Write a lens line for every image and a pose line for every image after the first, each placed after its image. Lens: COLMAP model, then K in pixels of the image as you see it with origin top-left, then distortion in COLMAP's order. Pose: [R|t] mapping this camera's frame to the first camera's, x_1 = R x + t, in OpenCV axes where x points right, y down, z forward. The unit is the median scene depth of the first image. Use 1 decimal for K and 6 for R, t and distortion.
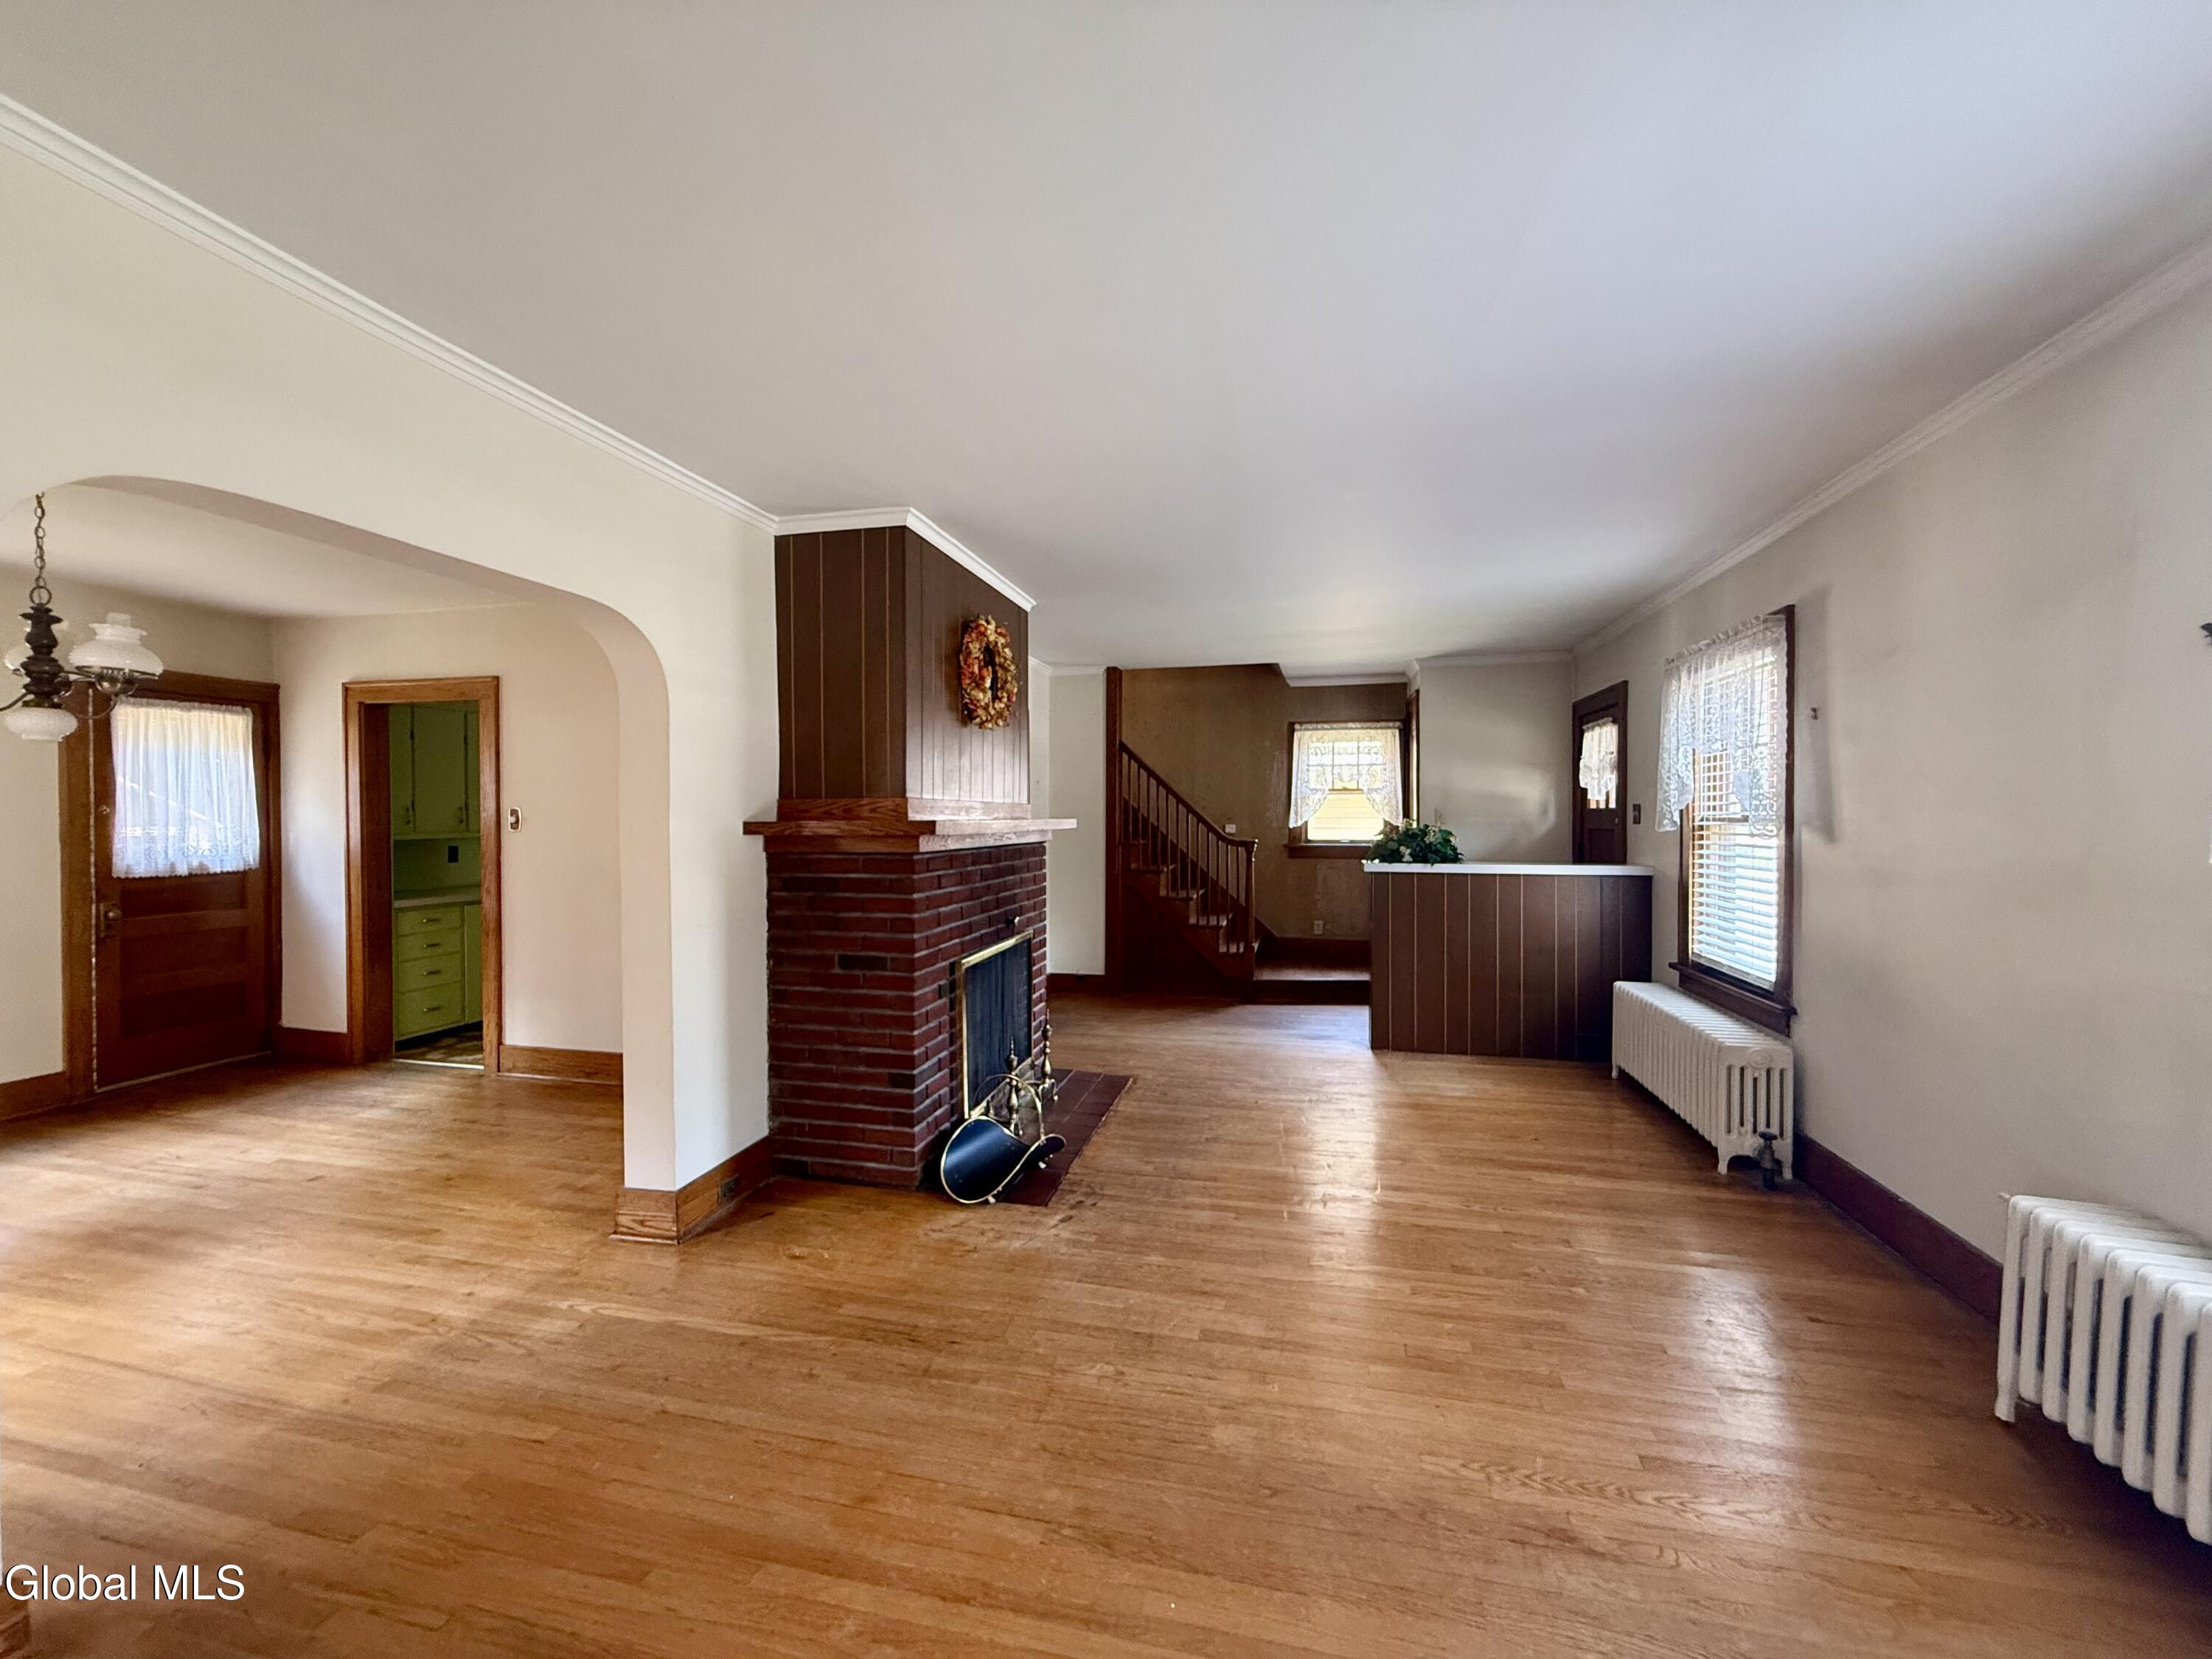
lens RADIAL K [[886.8, 0, 1097.5], [0, 886.8, 831.5], [0, 0, 1]] dist [0.001686, -0.000028]
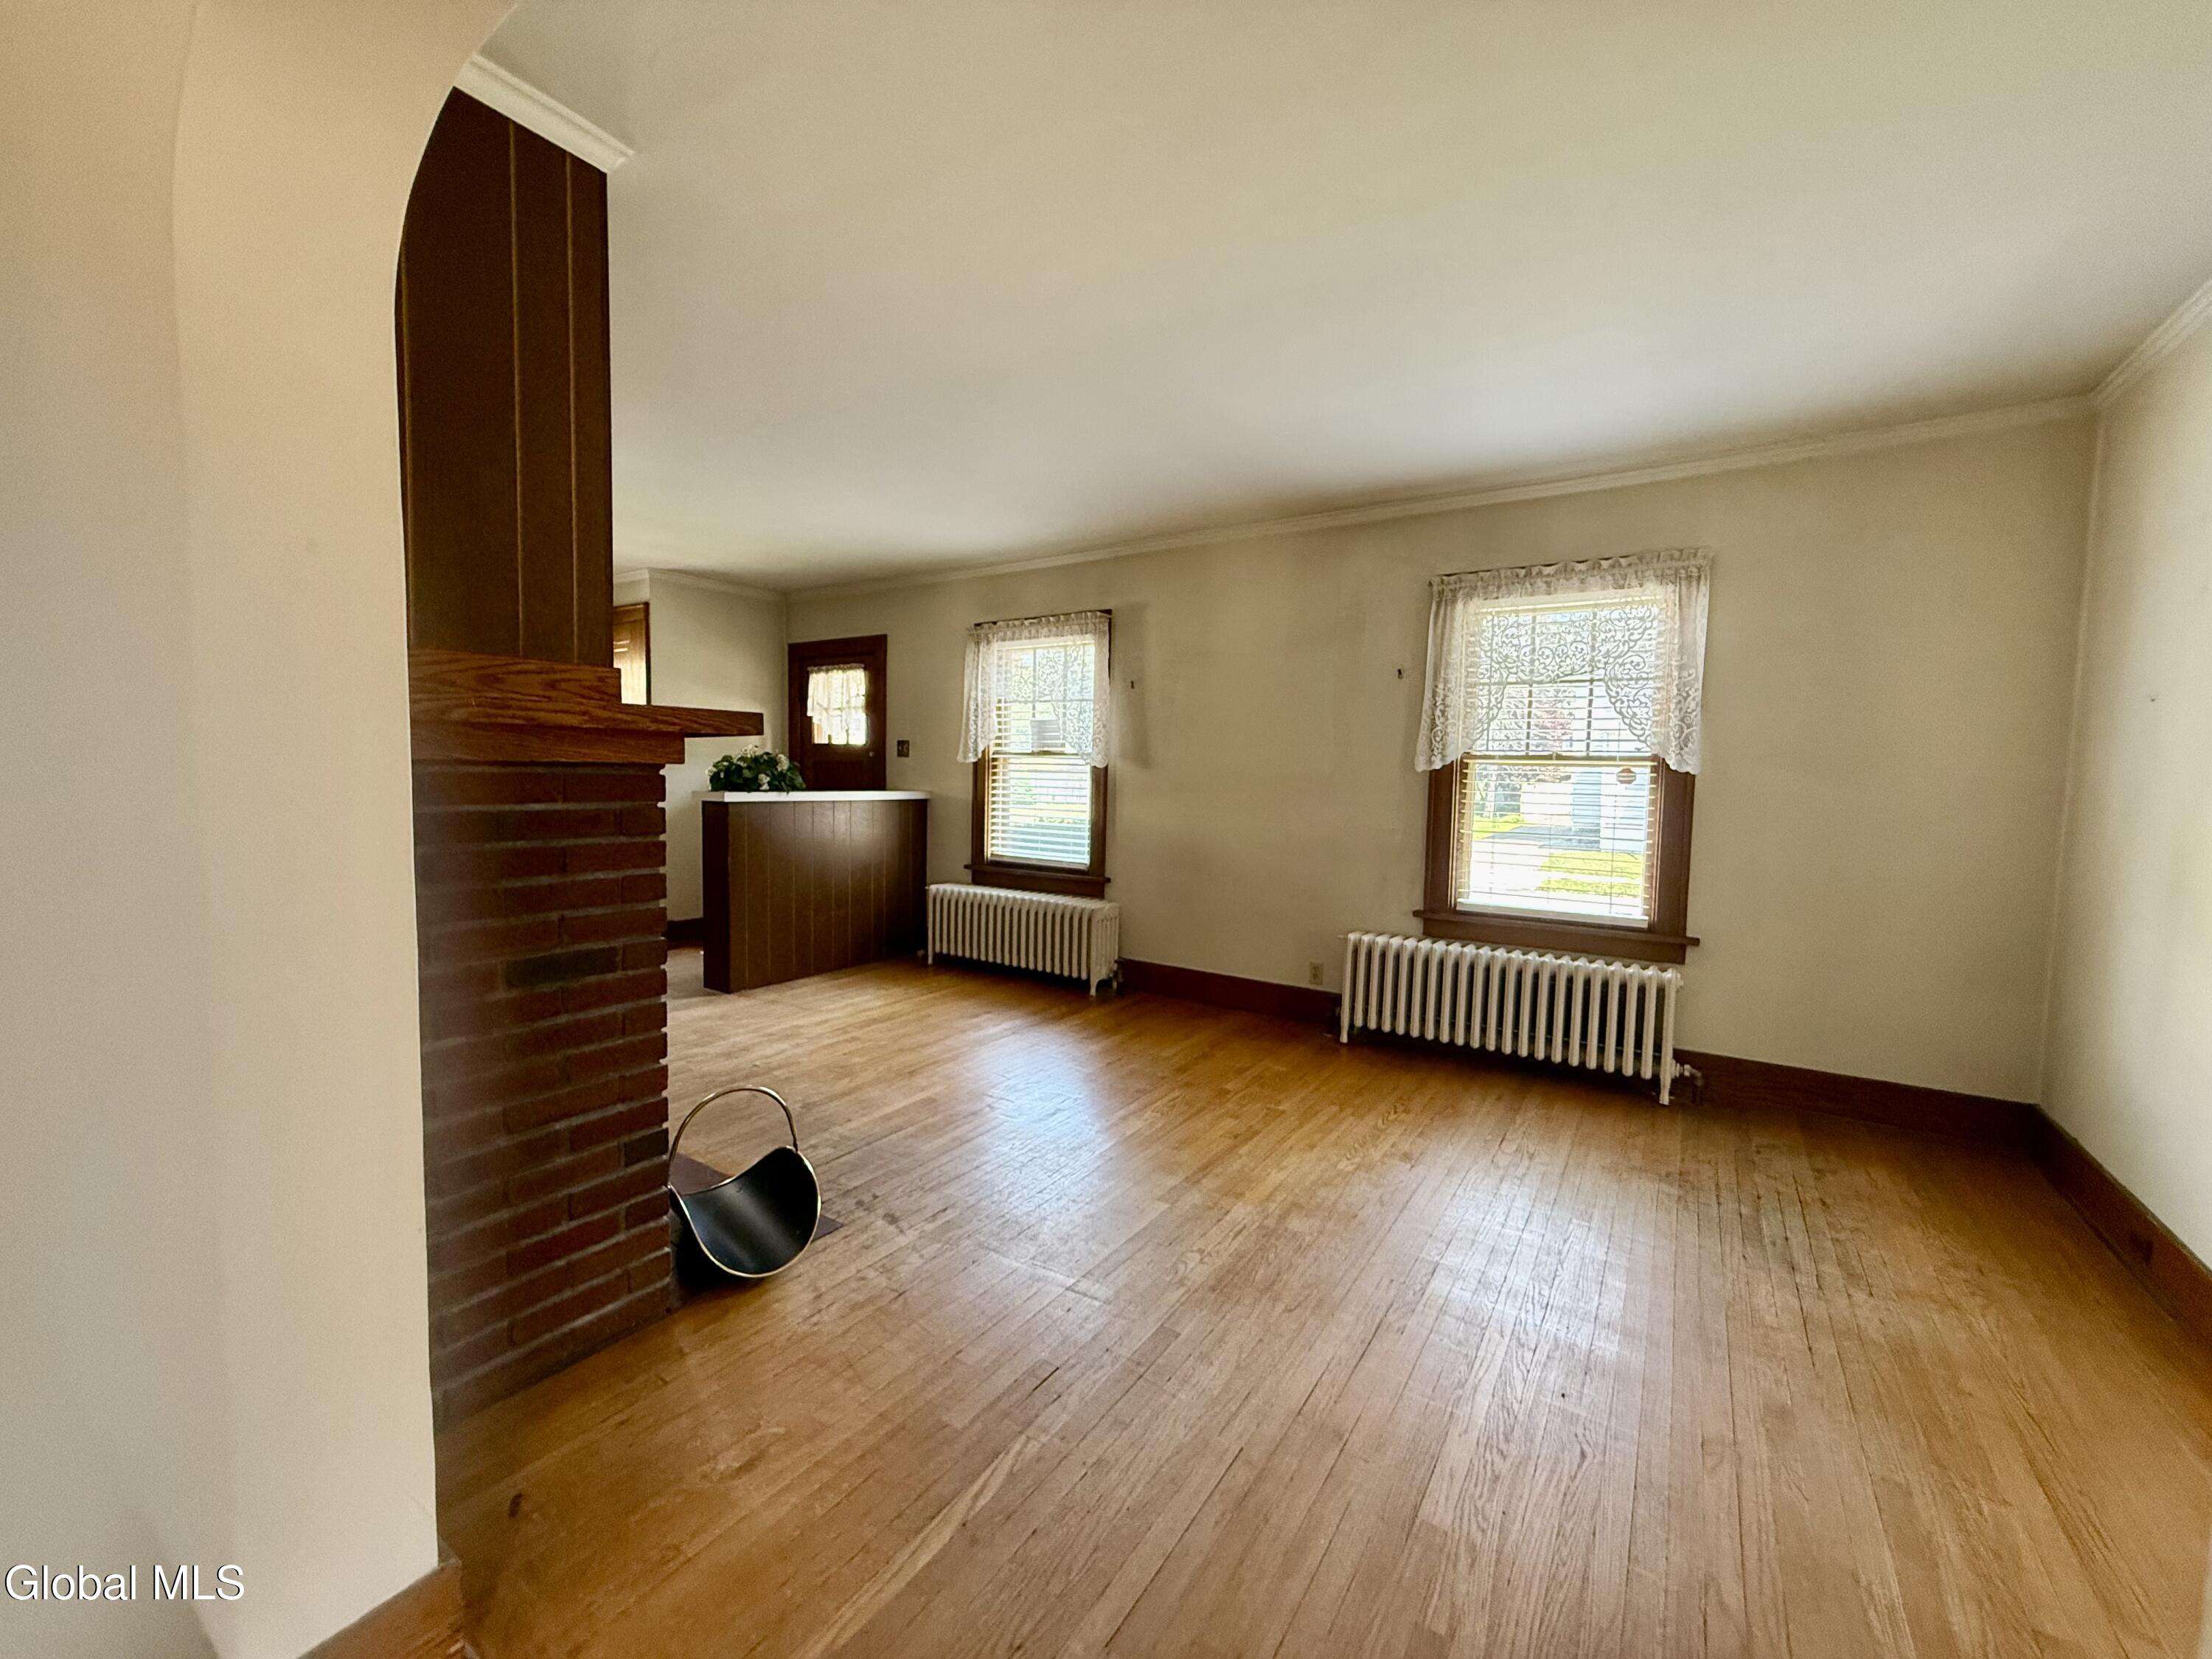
lens RADIAL K [[886.8, 0, 1098.9], [0, 886.8, 830.8], [0, 0, 1]] dist [0.001686, -0.000028]
pose [[0.343664, -0.052139, 0.937644, -0.642249], [-0.005603, 0.998326, 0.057566, 0.031367], [-0.939076, -0.025037, 0.342796, 0.498176]]
